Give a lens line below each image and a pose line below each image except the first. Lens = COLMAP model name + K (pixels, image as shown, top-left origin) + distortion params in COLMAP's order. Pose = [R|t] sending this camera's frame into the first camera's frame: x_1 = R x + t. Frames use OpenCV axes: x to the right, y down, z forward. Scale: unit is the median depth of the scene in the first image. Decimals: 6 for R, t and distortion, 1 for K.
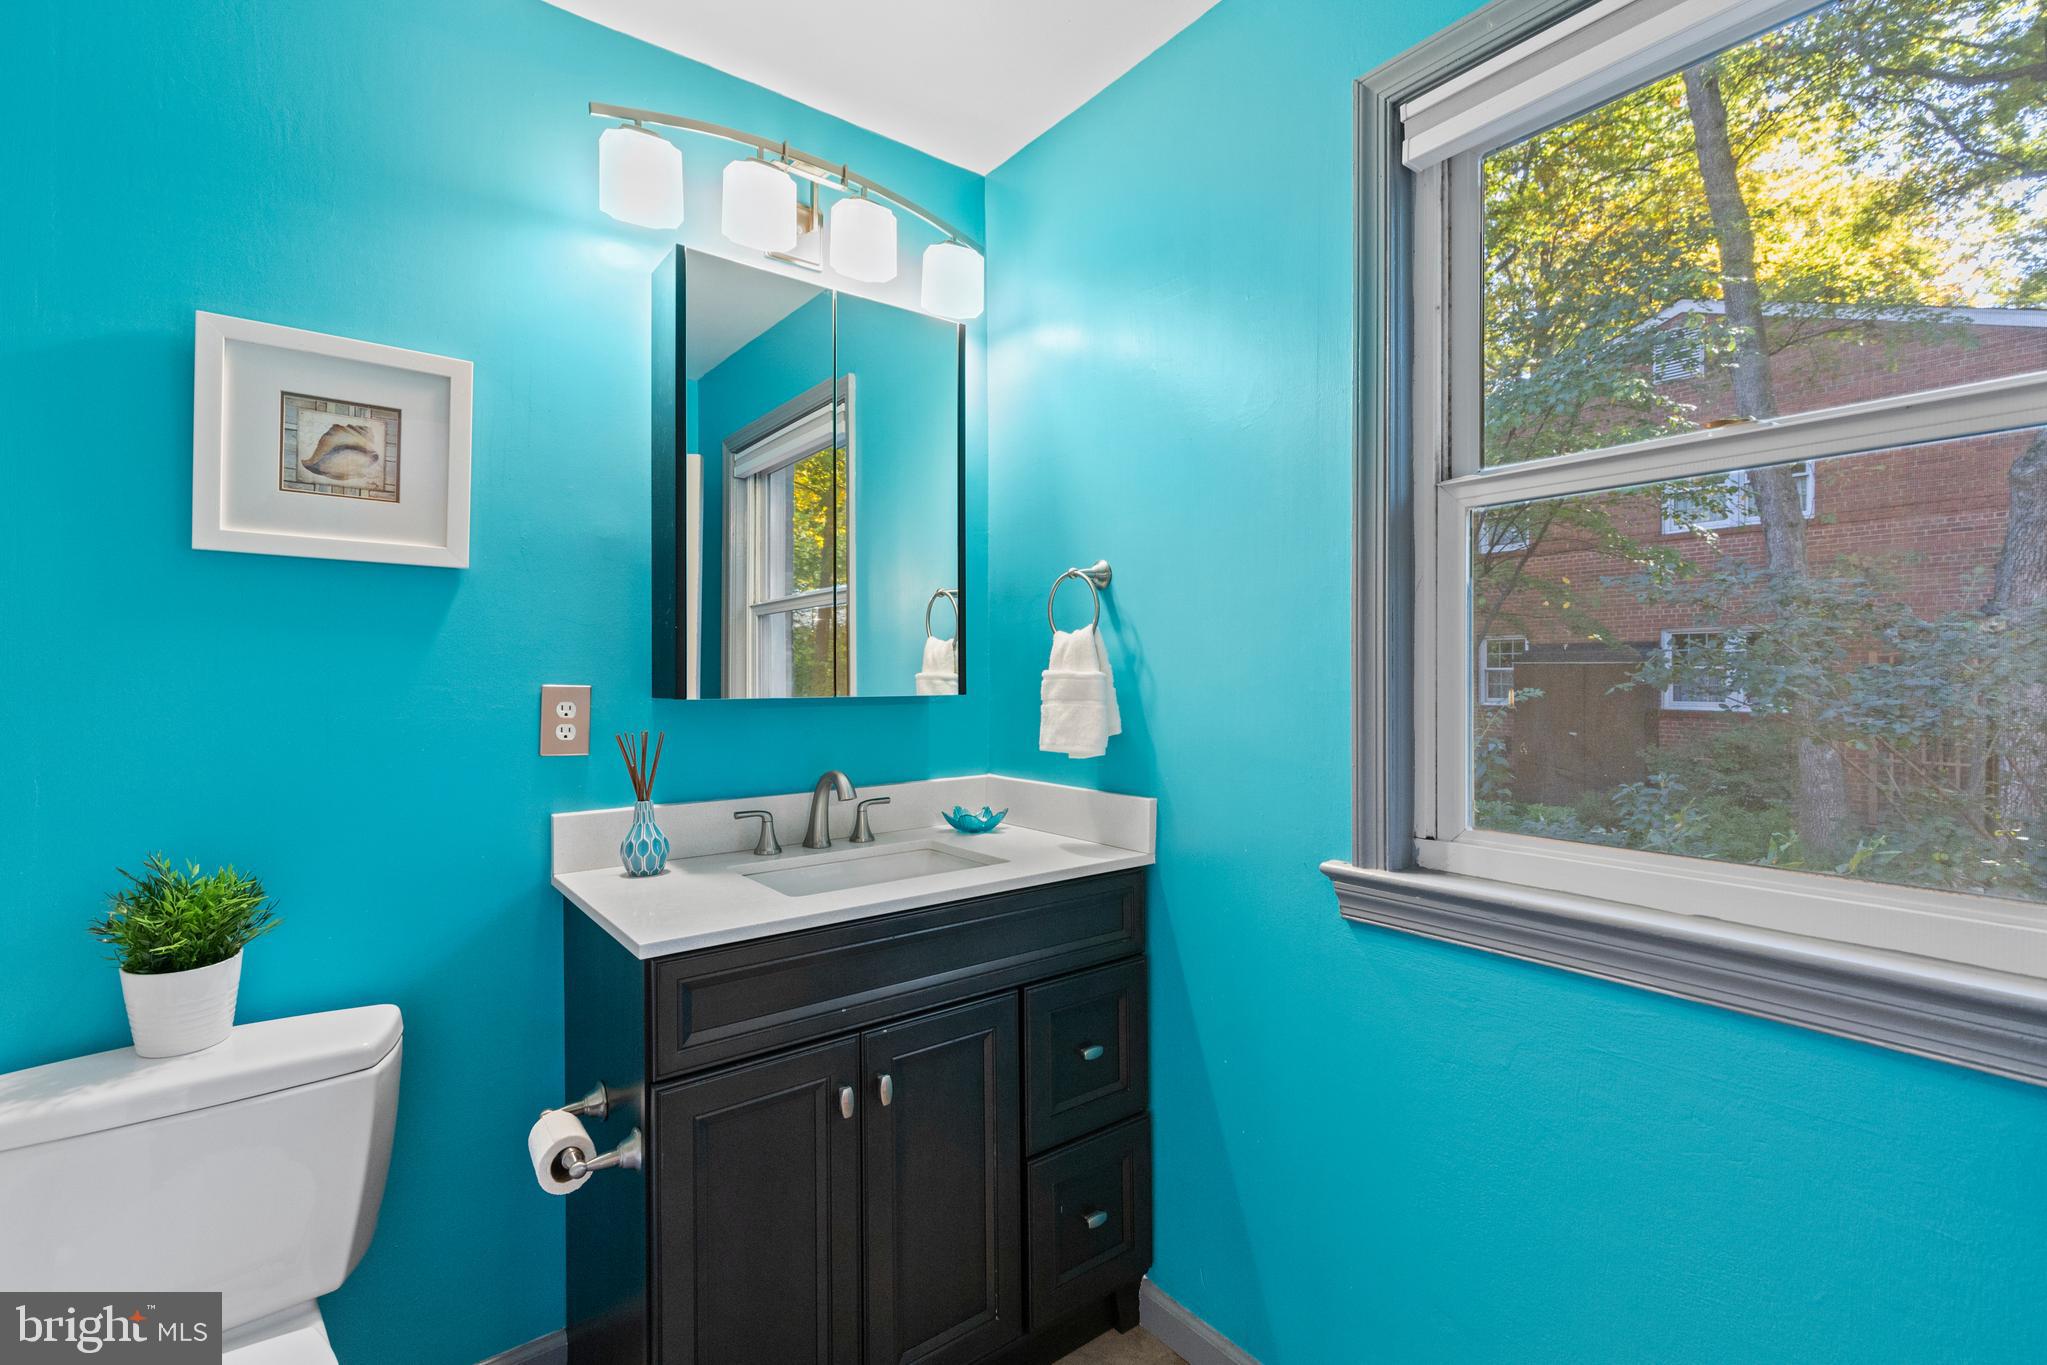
lens RADIAL K [[933.2, 0, 1029.5], [0, 933.2, 666.4], [0, 0, 1]] dist [0.000564, -0.000093]
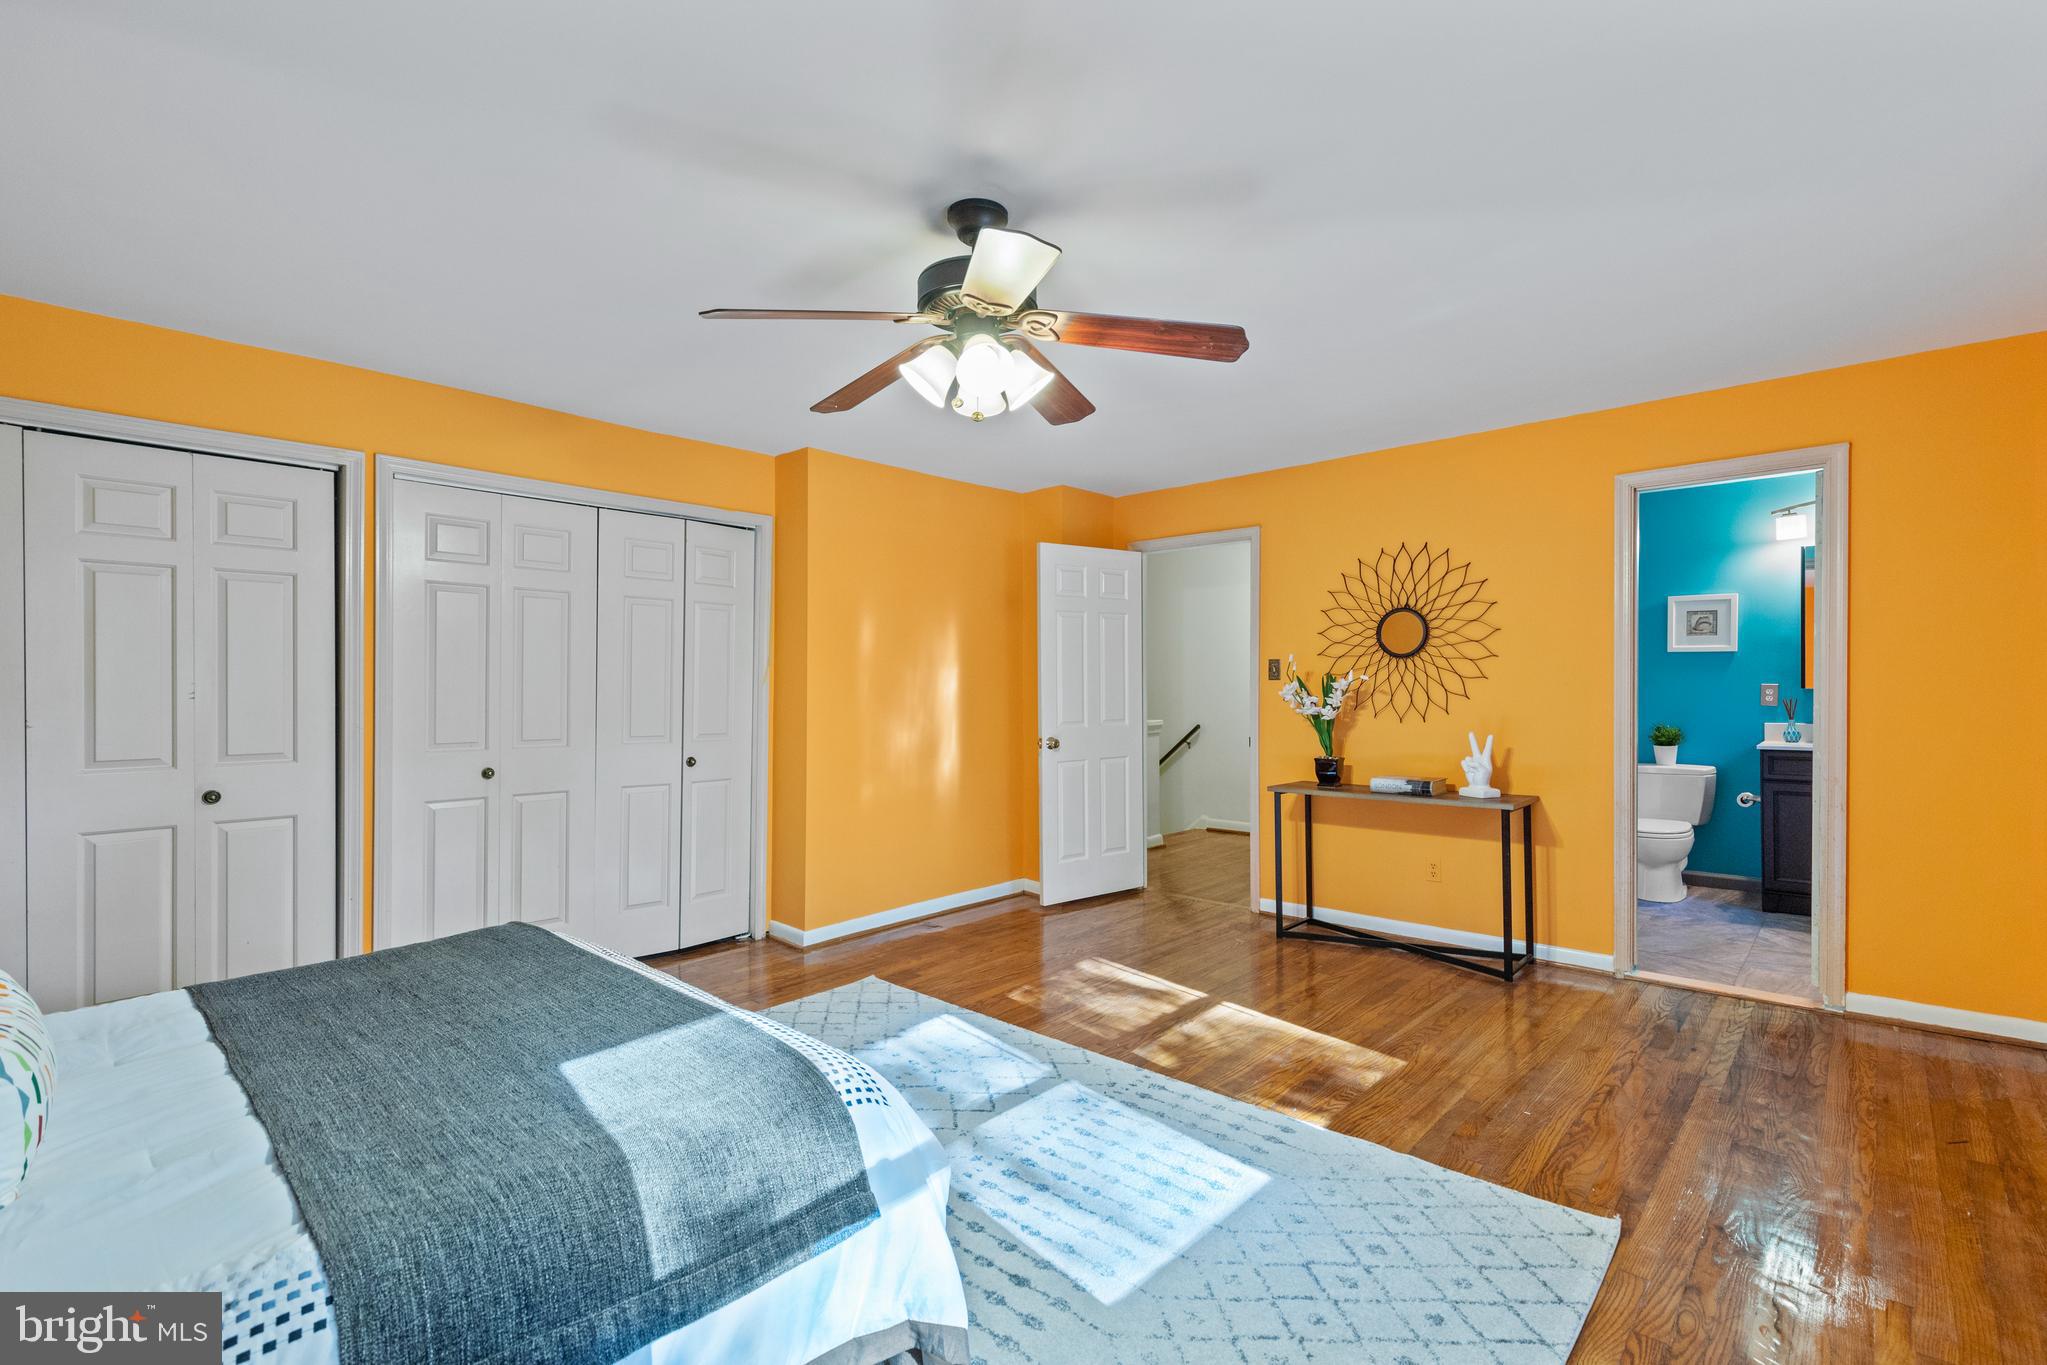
lens RADIAL K [[933.2, 0, 1027.9], [0, 933.2, 675.3], [0, 0, 1]] dist [0.000564, -0.000093]
pose [[0.173315, -0.001612, -0.984865, 2.684904], [0.002485, 0.999996, -0.001199, -0.017502], [0.984863, -0.002239, 0.173318, -2.516279]]
